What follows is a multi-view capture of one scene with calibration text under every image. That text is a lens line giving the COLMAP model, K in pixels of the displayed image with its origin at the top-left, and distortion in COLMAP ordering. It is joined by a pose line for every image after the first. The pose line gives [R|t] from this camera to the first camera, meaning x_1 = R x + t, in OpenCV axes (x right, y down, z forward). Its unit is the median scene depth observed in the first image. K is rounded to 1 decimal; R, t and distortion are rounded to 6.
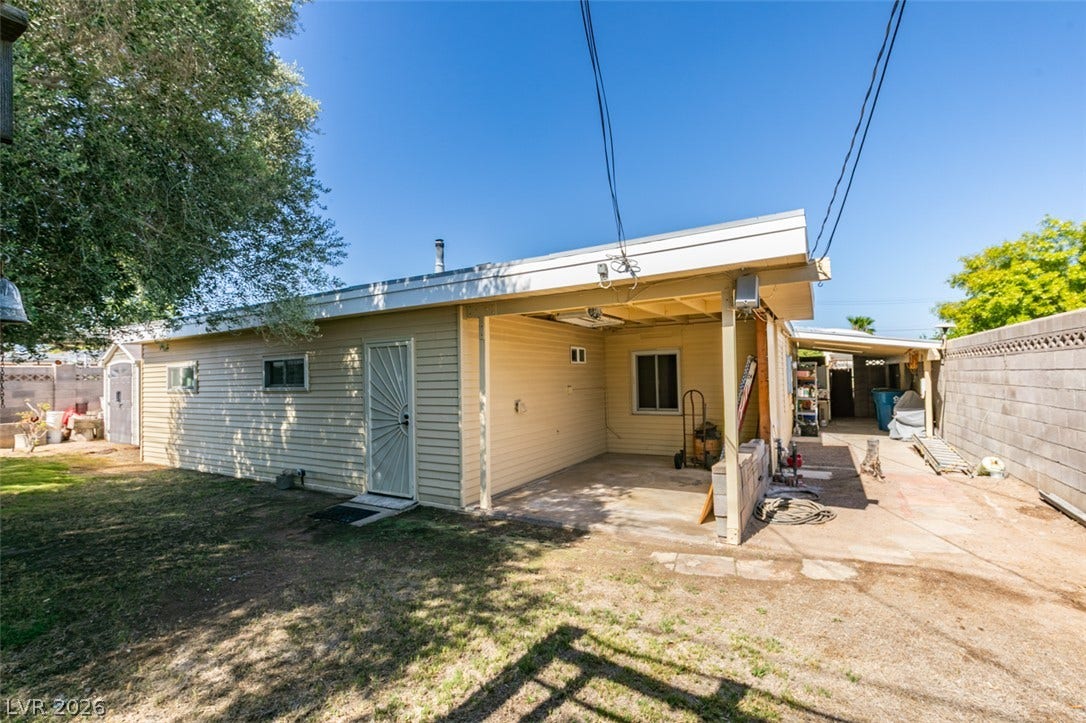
lens RADIAL K [[485.0, 0, 542.7], [0, 485.0, 364.9], [0, 0, 1]] dist [-0.003042, -0.000606]
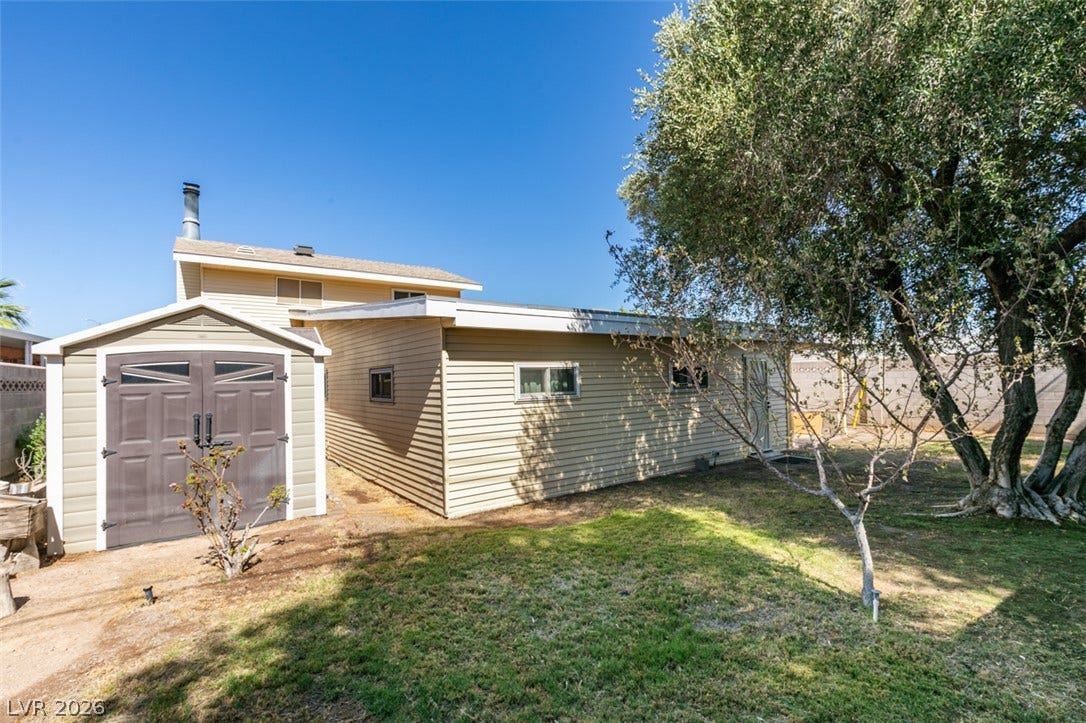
lens RADIAL K [[485.0, 0, 542.9], [0, 485.0, 362.2], [0, 0, 1]] dist [-0.003042, -0.000606]
pose [[0.411560, 0.041735, 0.910426, -2.396624], [-0.009161, 0.999090, -0.041658, 0.045227], [-0.911336, 0.008805, 0.411568, 1.122326]]
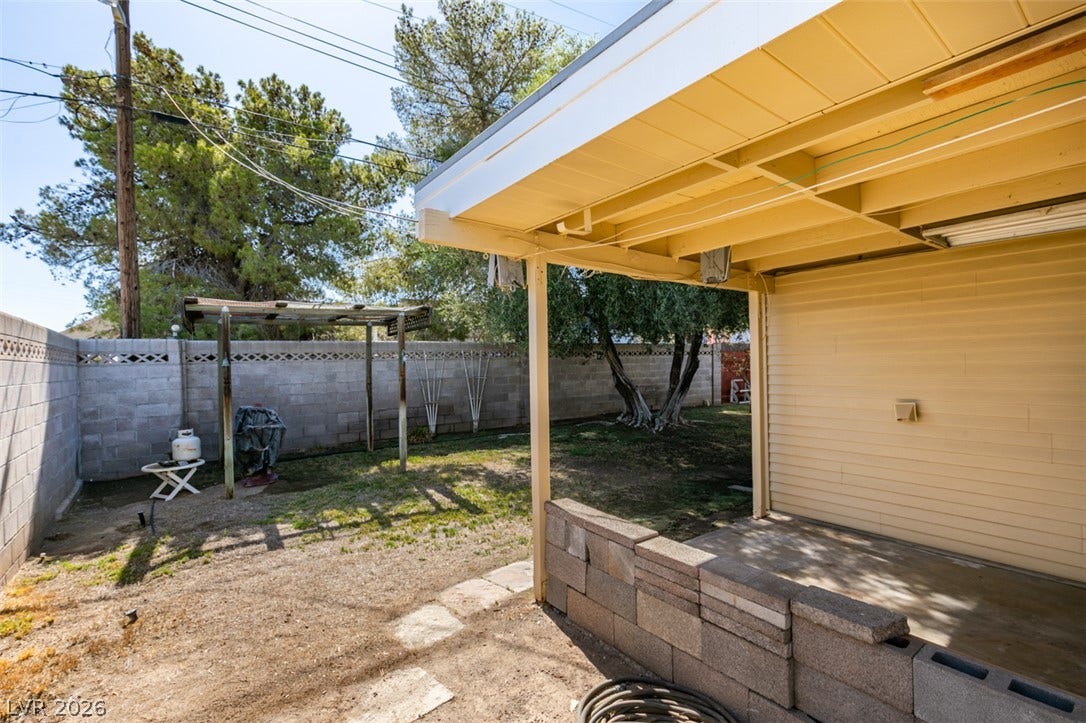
lens RADIAL K [[485.0, 0, 539.8], [0, 485.0, 361.9], [0, 0, 1]] dist [-0.003042, -0.000606]
pose [[-0.397225, 0.028579, -0.917276, 0.826294], [0.053962, 0.998513, 0.007742, -0.003471], [0.916133, -0.046423, -0.398176, 1.009839]]
